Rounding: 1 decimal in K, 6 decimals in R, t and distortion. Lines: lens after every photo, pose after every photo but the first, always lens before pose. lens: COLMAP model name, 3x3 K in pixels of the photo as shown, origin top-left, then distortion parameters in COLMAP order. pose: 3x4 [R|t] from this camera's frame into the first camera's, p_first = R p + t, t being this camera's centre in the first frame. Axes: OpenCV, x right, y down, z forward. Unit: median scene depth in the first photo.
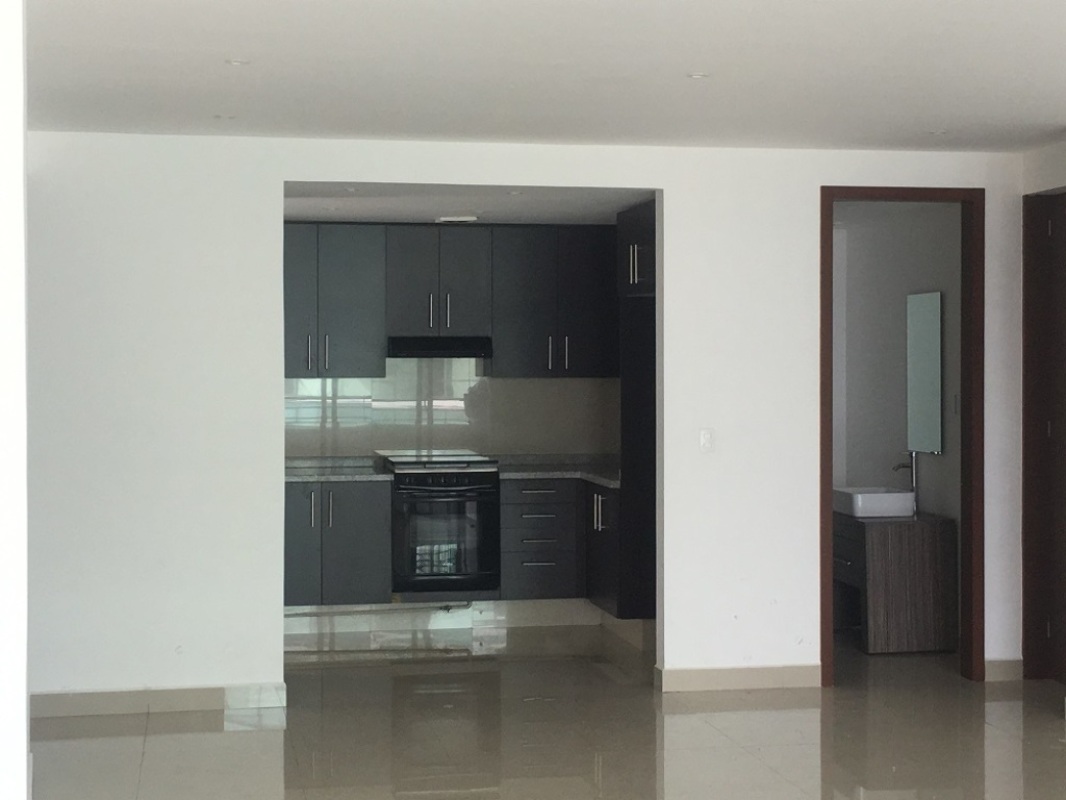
lens RADIAL K [[1737.9, 0, 533.0], [0, 1737.9, 400.0], [0, 0, 1]] dist [-0.016001, -0.008534]
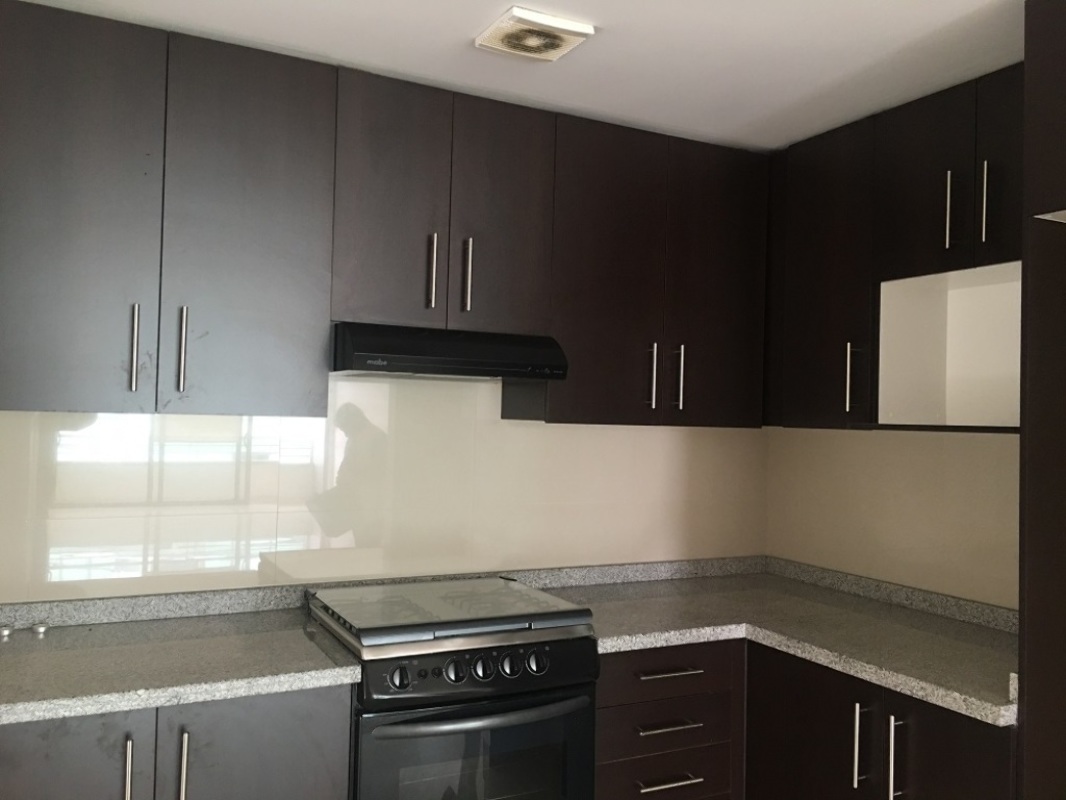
lens RADIAL K [[909.2, 0, 533.0], [0, 909.2, 400.0], [0, 0, 1]] dist [0.095304, -0.090407]
pose [[0.956908, 0.025938, 0.289231, -0.103057], [-0.015421, 0.999136, -0.038581, -0.009389], [-0.289982, 0.032458, 0.956482, 0.780141]]
